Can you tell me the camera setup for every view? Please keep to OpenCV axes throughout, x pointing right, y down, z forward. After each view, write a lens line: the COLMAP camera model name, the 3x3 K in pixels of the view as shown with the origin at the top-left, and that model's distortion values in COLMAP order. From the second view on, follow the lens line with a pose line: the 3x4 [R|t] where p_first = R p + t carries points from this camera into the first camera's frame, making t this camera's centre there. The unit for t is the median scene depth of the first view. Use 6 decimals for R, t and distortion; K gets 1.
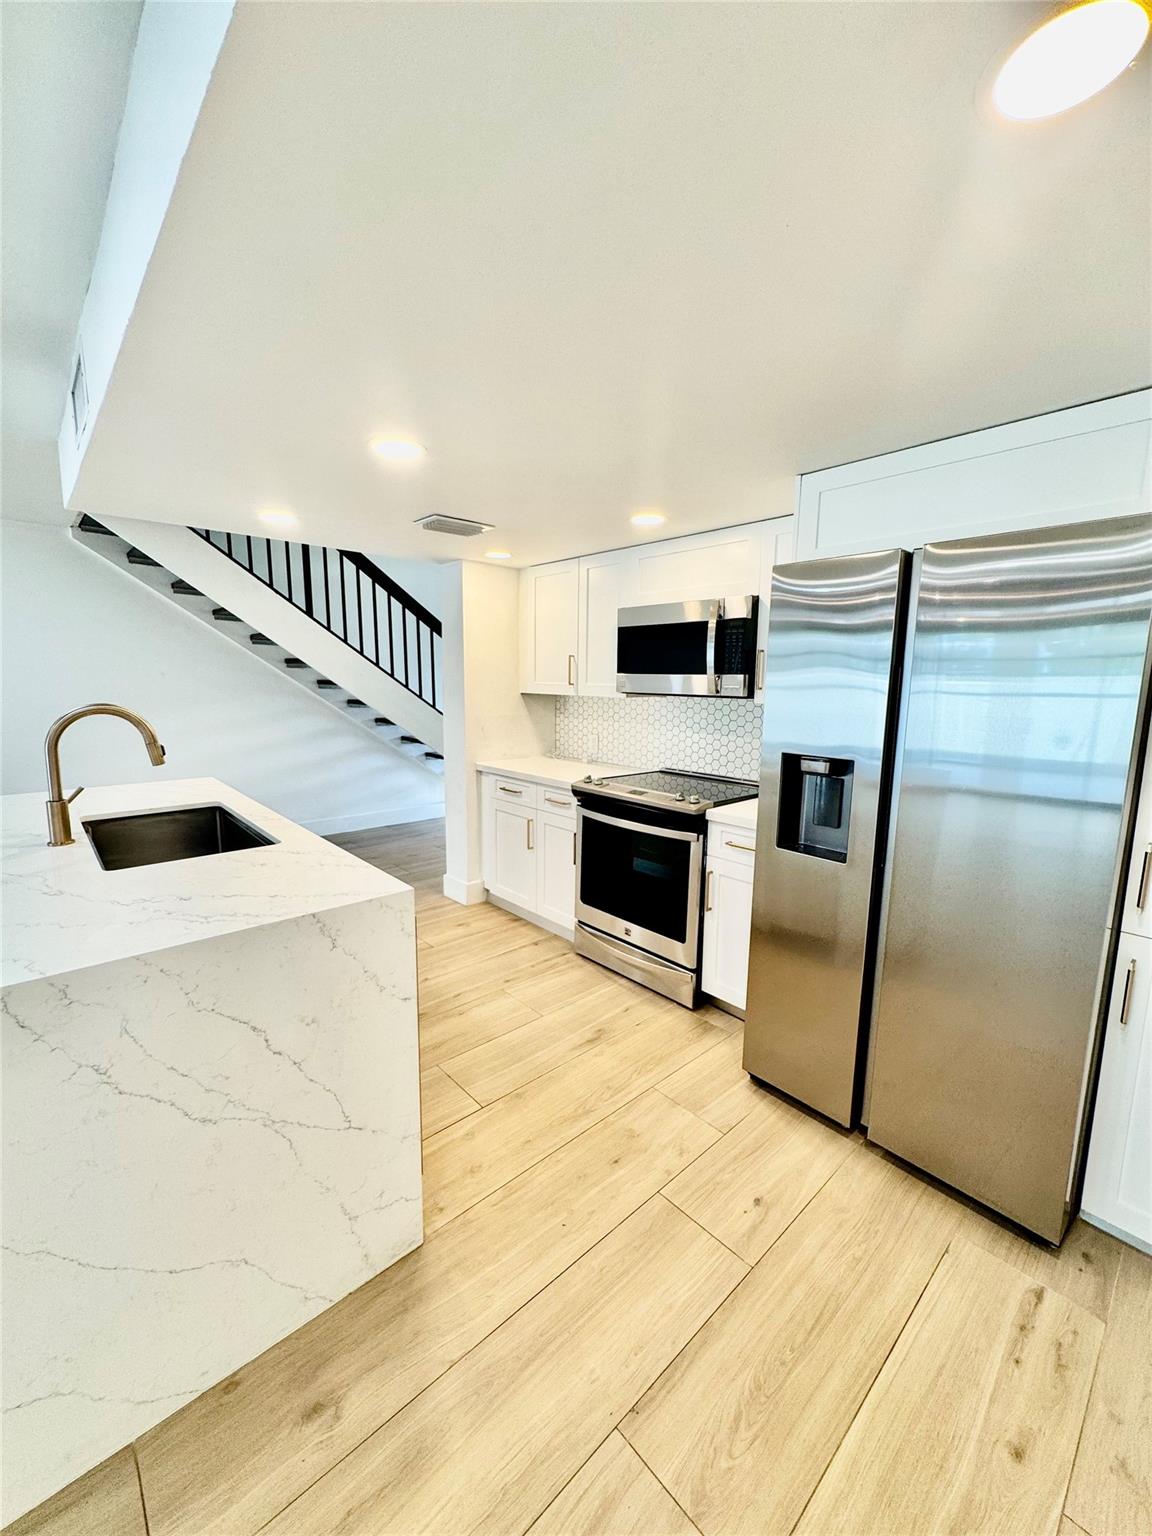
lens RADIAL K [[610.6, 0, 571.2], [0, 610.6, 769.6], [0, 0, 1]] dist [-0.010202, -0.000268]
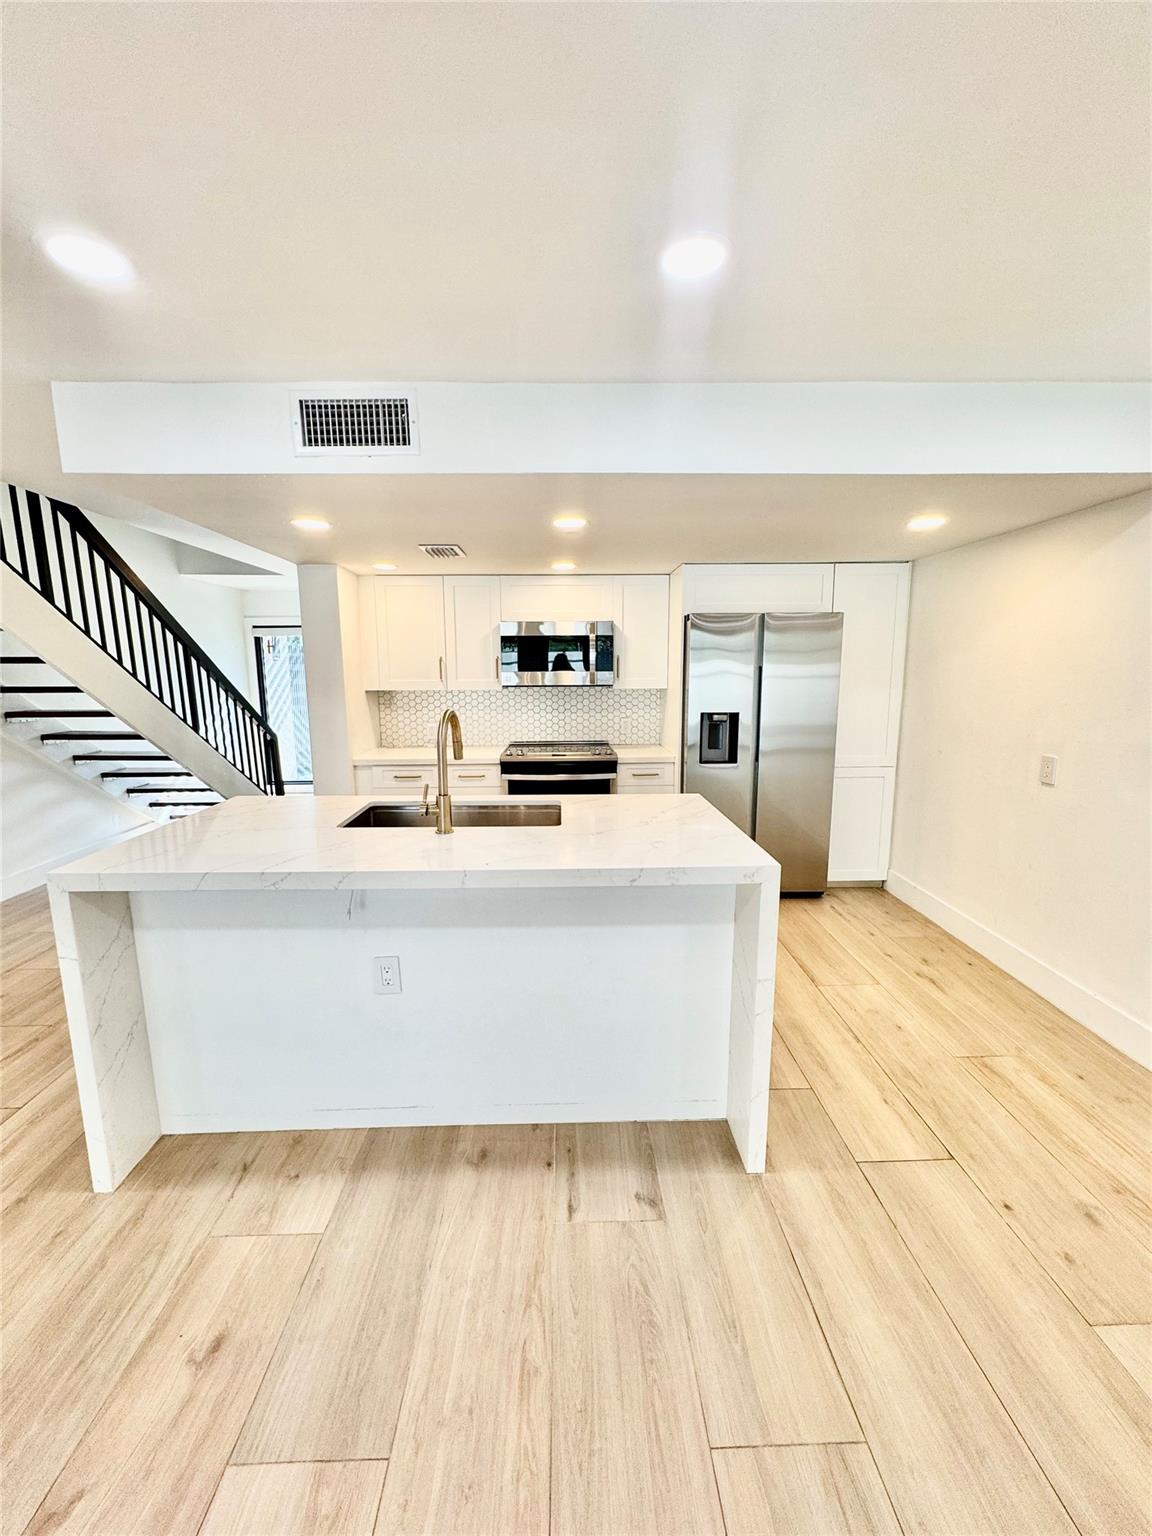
lens RADIAL K [[610.6, 0, 577.0], [0, 610.6, 772.8], [0, 0, 1]] dist [-0.010202, -0.000268]
pose [[0.640822, -0.140267, 0.754766, -0.823136], [0.125264, 0.989095, 0.077462, -0.023266], [-0.757401, 0.044906, 0.651404, 0.037865]]
